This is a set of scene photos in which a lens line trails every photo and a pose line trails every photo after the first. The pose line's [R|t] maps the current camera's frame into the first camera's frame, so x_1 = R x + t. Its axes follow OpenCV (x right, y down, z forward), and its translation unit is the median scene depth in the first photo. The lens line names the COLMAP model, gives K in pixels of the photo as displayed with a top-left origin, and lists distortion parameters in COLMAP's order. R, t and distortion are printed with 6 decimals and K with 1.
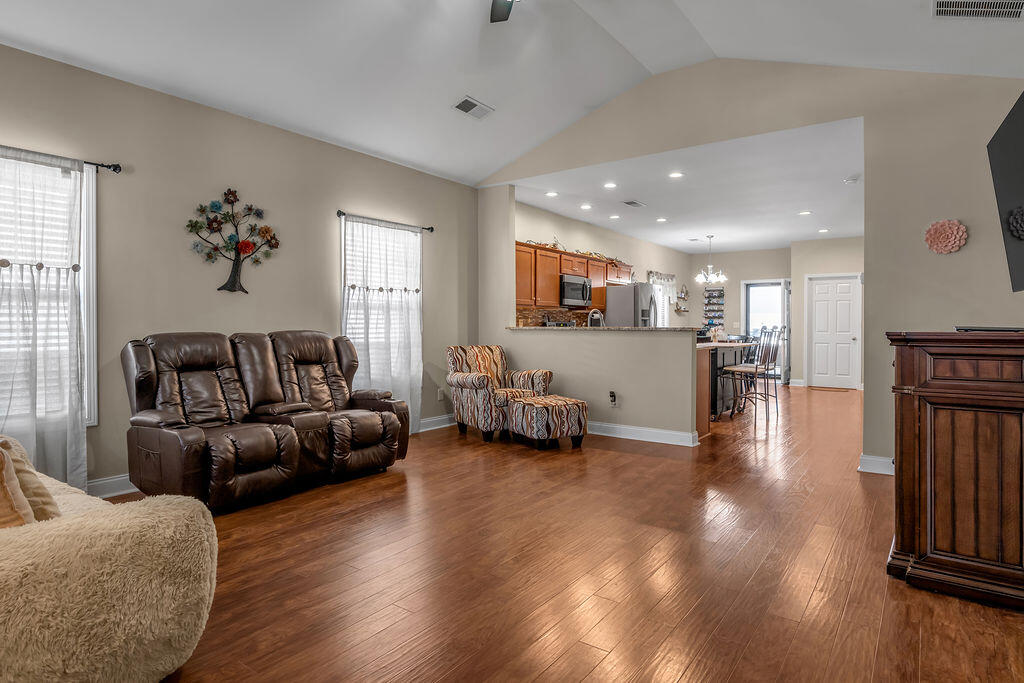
lens RADIAL K [[575.4, 0, 513.7], [0, 575.4, 327.5], [0, 0, 1]] dist [-0.001164, -0.000051]
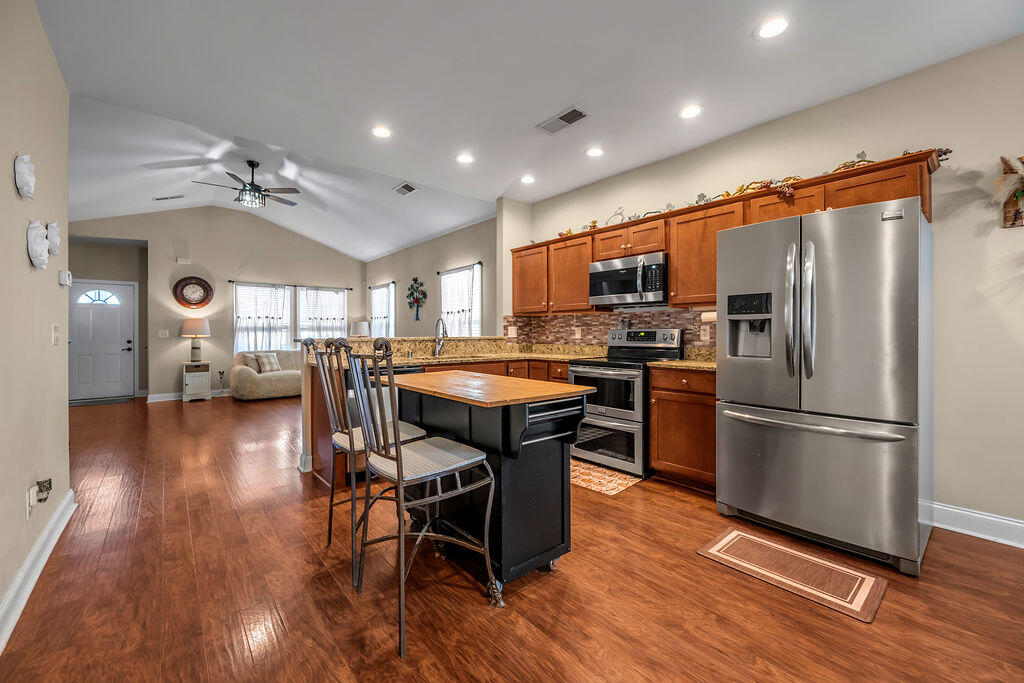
lens RADIAL K [[409.3, 0, 518.4], [0, 409.3, 332.6], [0, 0, 1]] dist [-0.003169, -0.000299]
pose [[-0.230313, -0.001116, -0.973116, 0.848284], [-0.000016, 0.999999, -0.001143, -0.008572], [0.973117, -0.000247, -0.230313, 1.457455]]
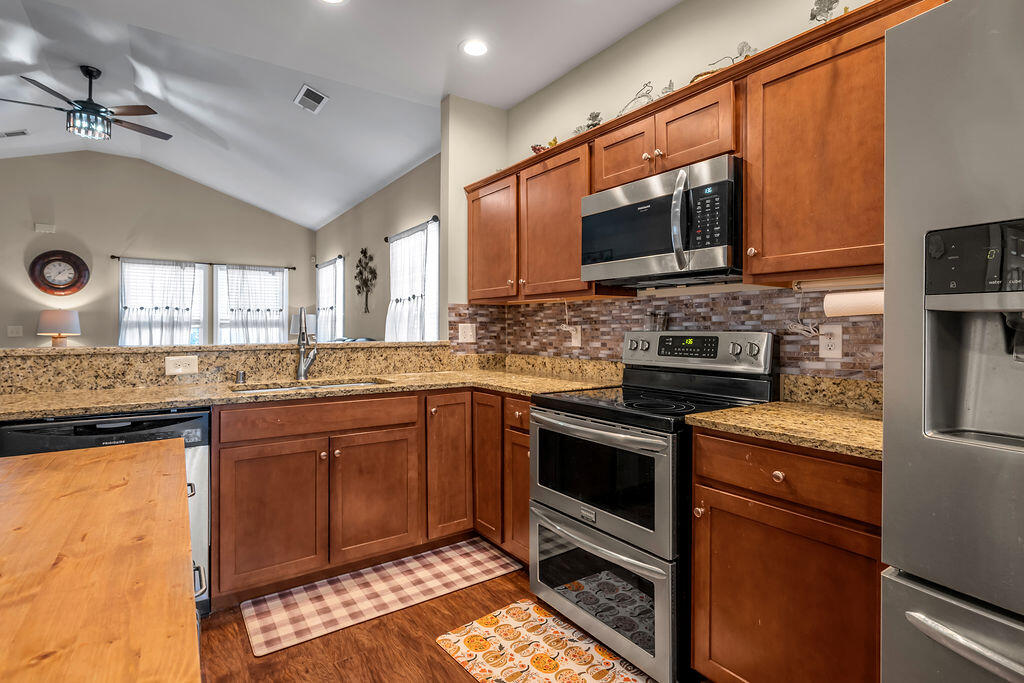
lens RADIAL K [[506.5, 0, 524.4], [0, 506.5, 325.4], [0, 0, 1]] dist [-0.004307, -0.000751]
pose [[-0.318701, -0.005513, -0.947839, 0.554147], [-0.003242, 0.999984, -0.004727, -0.017643], [0.947850, 0.001566, -0.318713, 1.505683]]
